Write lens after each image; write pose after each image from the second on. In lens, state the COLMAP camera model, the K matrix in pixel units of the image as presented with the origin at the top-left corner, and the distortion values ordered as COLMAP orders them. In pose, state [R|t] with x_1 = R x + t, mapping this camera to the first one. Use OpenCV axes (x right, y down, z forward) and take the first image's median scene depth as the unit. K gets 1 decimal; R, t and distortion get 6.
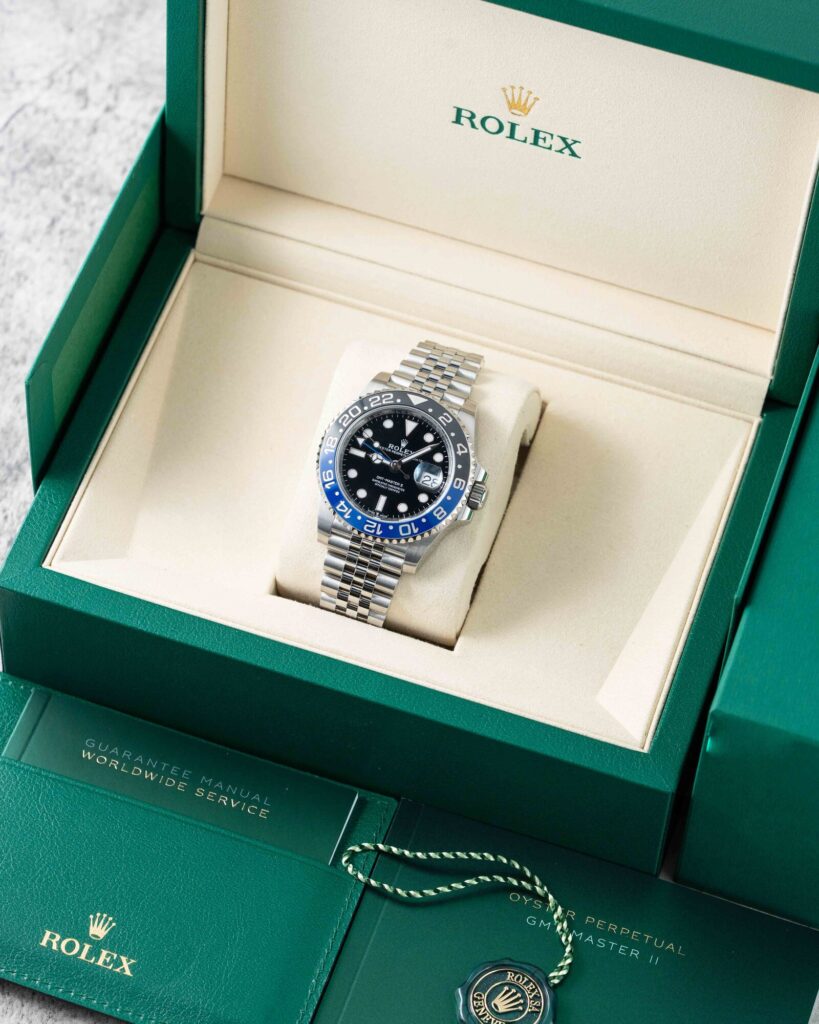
lens RADIAL K [[4333.6, 0, 407.2], [0, 4333.6, 512.6], [0, 0, 1]] dist [0.111258, 0.000000]
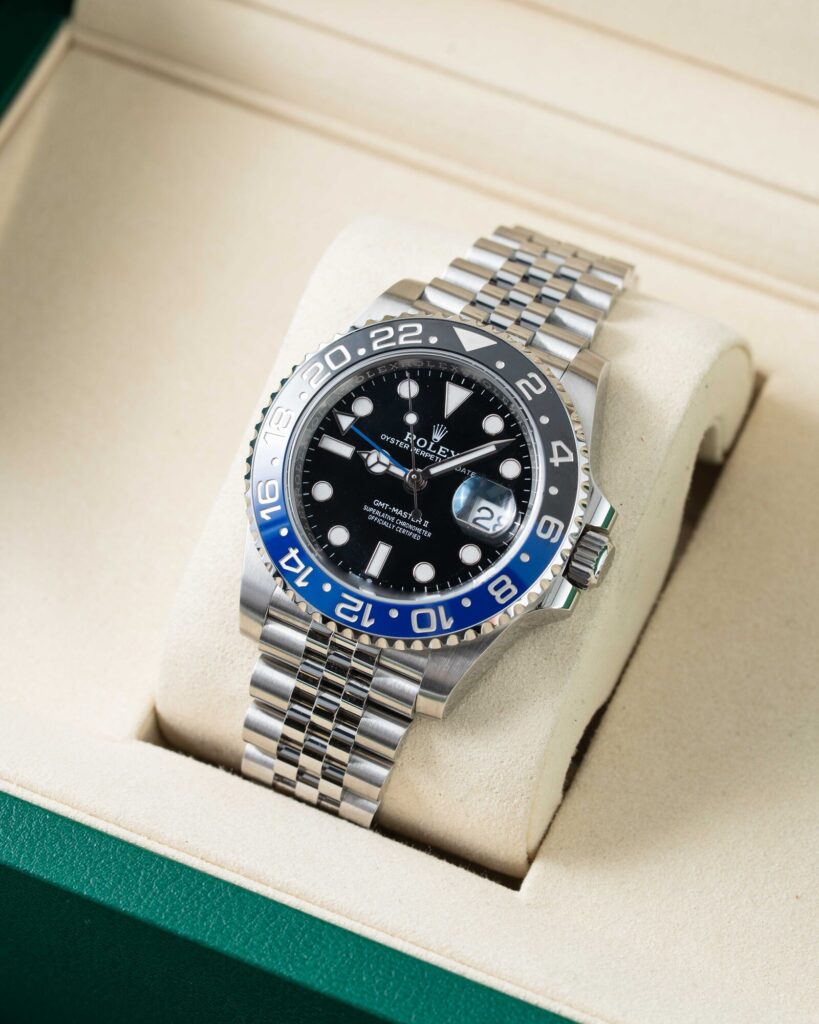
lens RADIAL K [[4333.6, 0, 415.1], [0, 4333.6, 508.7], [0, 0, 1]] dist [0.111258, 0.000000]
pose [[0.994208, 0.066817, -0.084178, 0.035962], [-0.068987, 0.997349, -0.023141, 0.002816], [0.082408, 0.028814, 0.996182, 0.540469]]
